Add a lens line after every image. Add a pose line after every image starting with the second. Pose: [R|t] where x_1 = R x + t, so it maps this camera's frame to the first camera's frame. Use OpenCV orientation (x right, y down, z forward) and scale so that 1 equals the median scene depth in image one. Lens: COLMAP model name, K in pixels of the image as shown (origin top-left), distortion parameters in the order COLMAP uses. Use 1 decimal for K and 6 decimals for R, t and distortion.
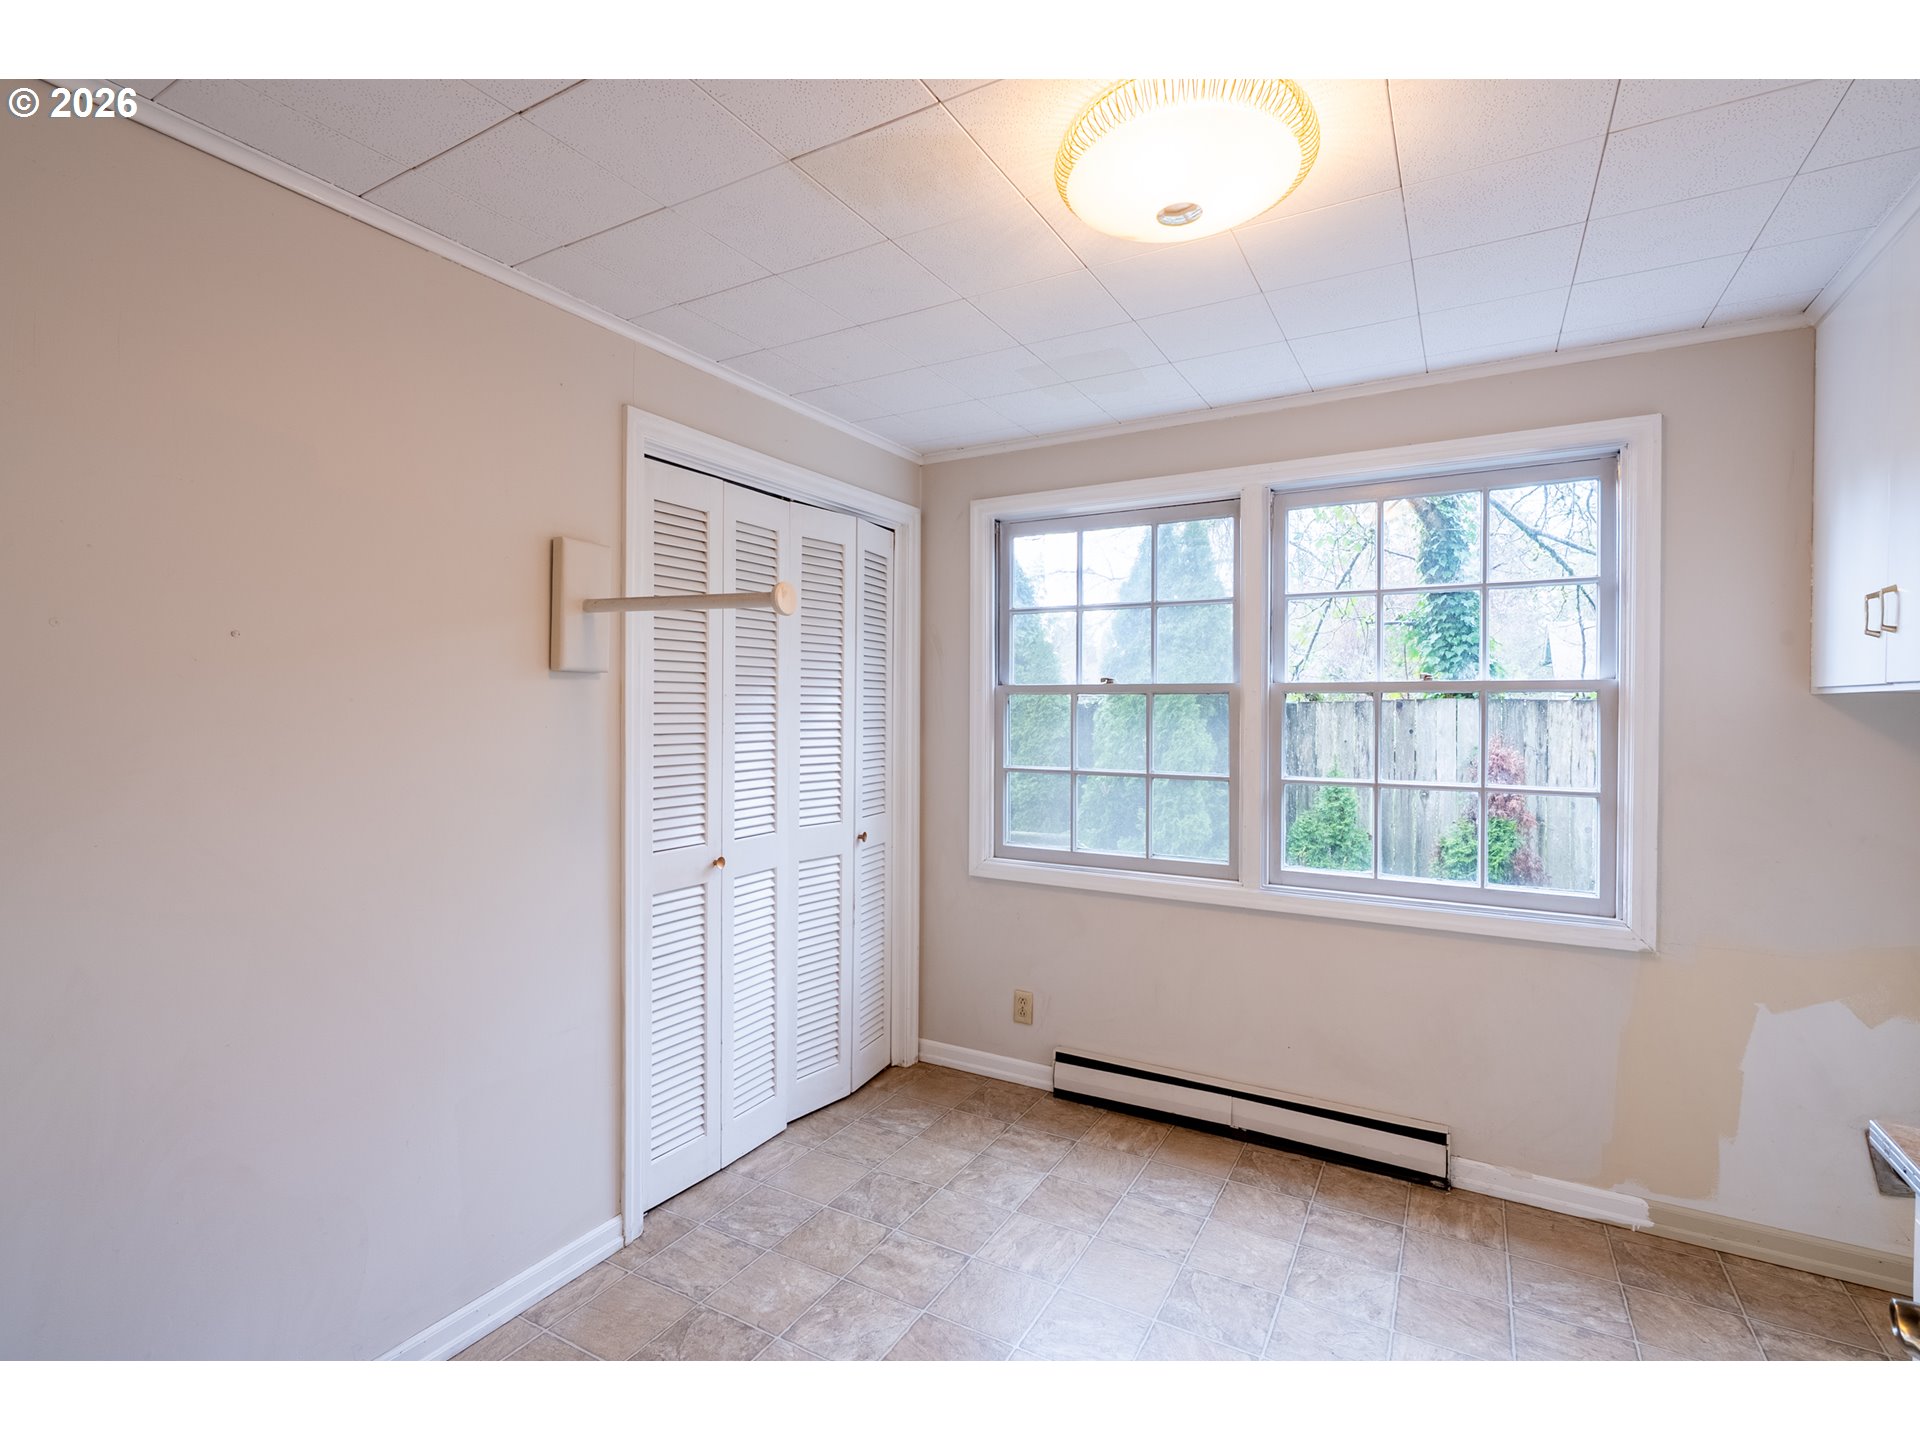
lens RADIAL K [[889.0, 0, 963.5], [0, 889.0, 716.2], [0, 0, 1]] dist [0.002689, 0.000466]
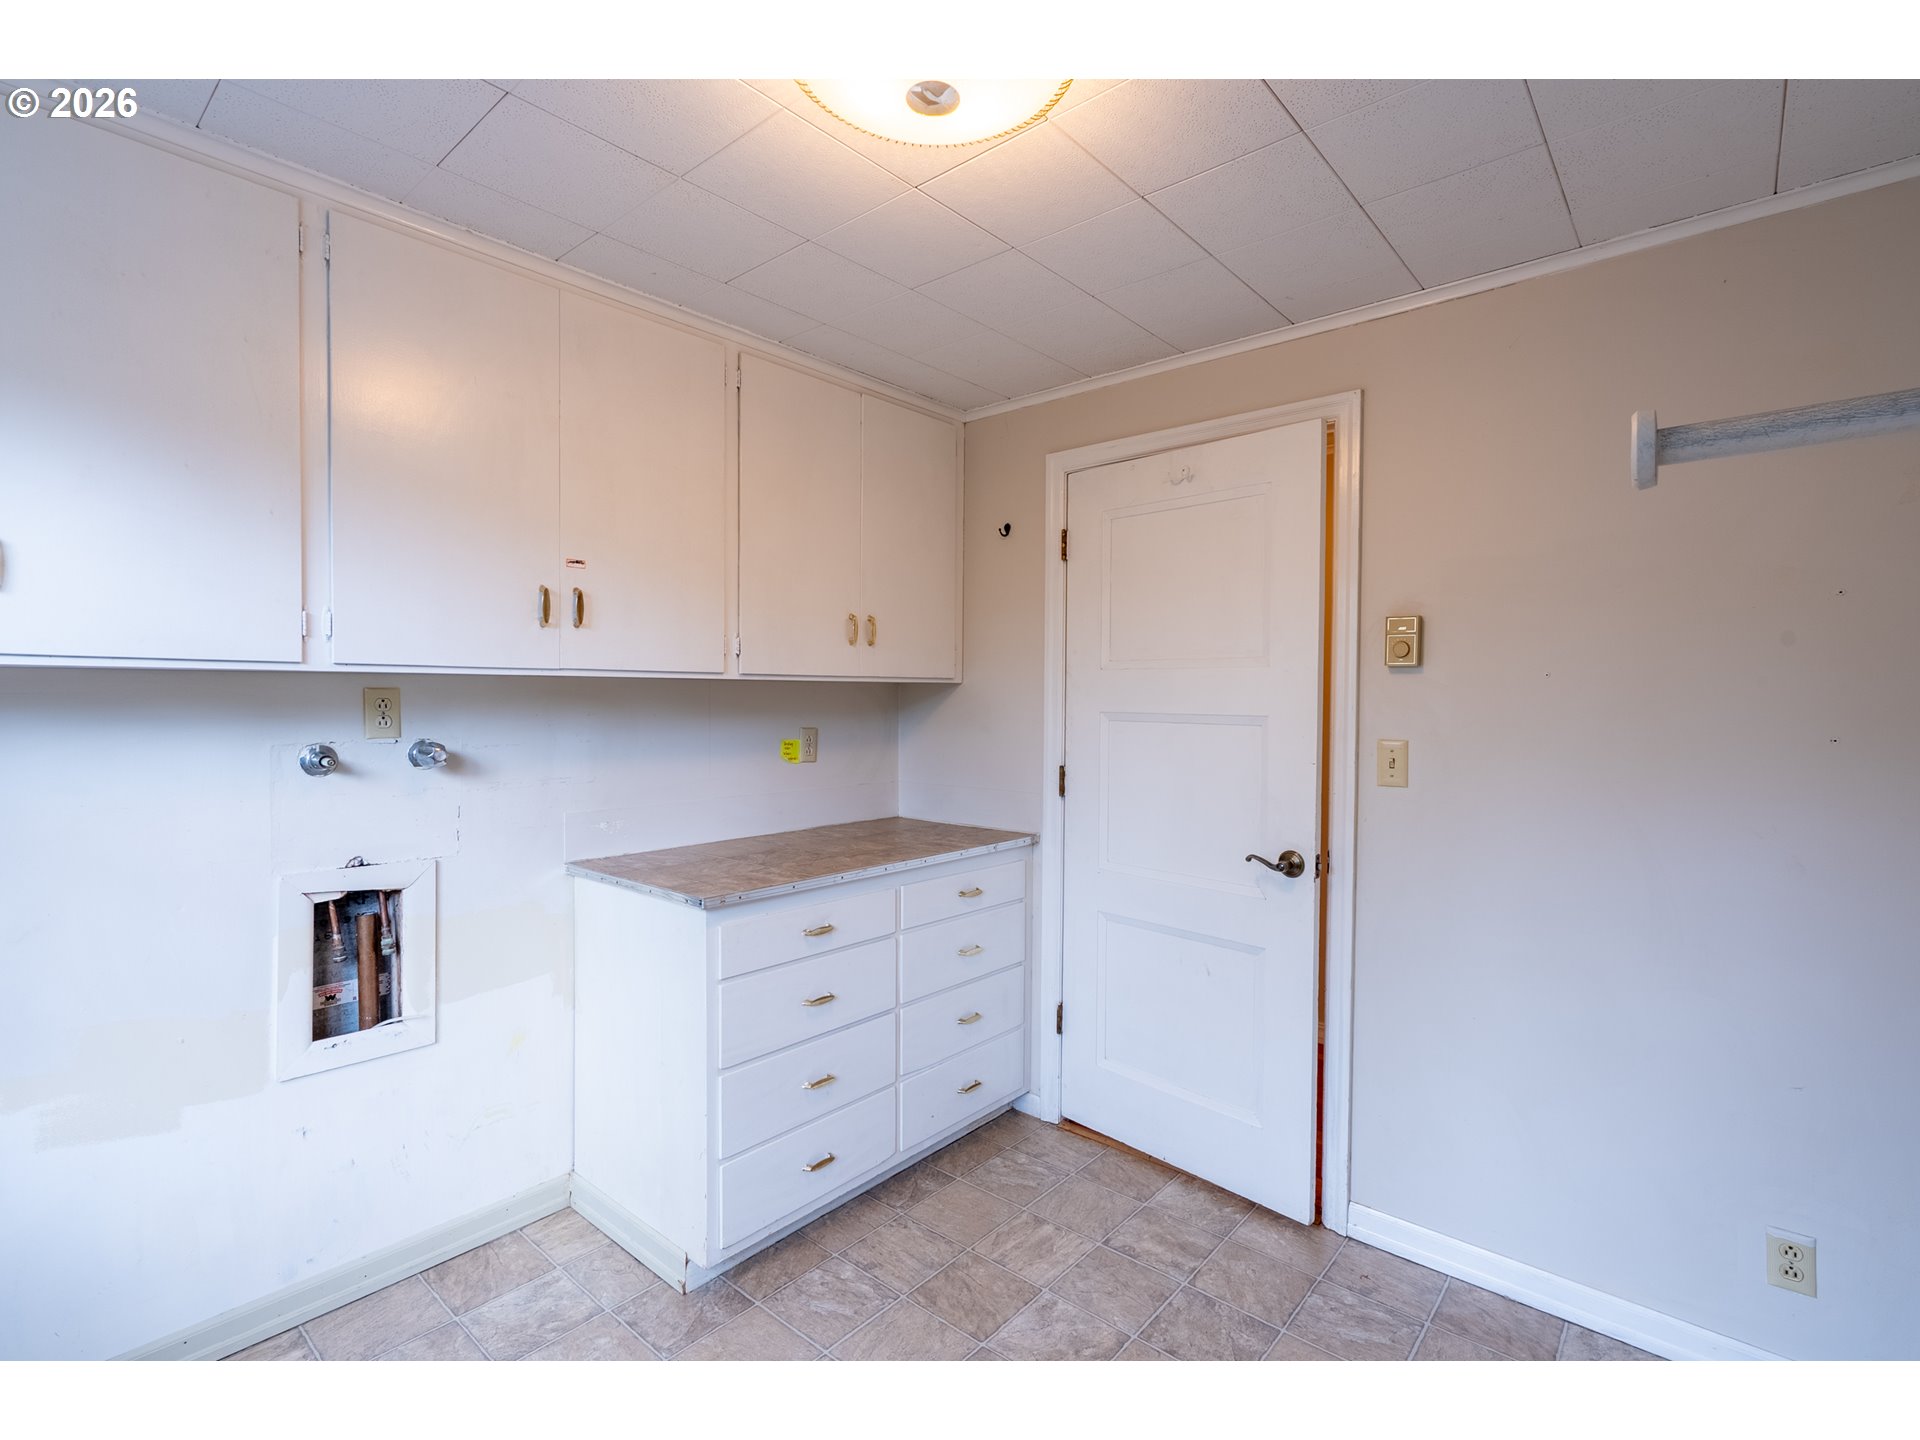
lens RADIAL K [[889.0, 0, 963.5], [0, 889.0, 716.2], [0, 0, 1]] dist [0.002689, 0.000466]
pose [[-0.981132, -0.012783, 0.192915, -0.025143], [-0.007487, 0.999575, 0.028157, -0.014235], [-0.193193, 0.026181, -0.980811, 1.982780]]
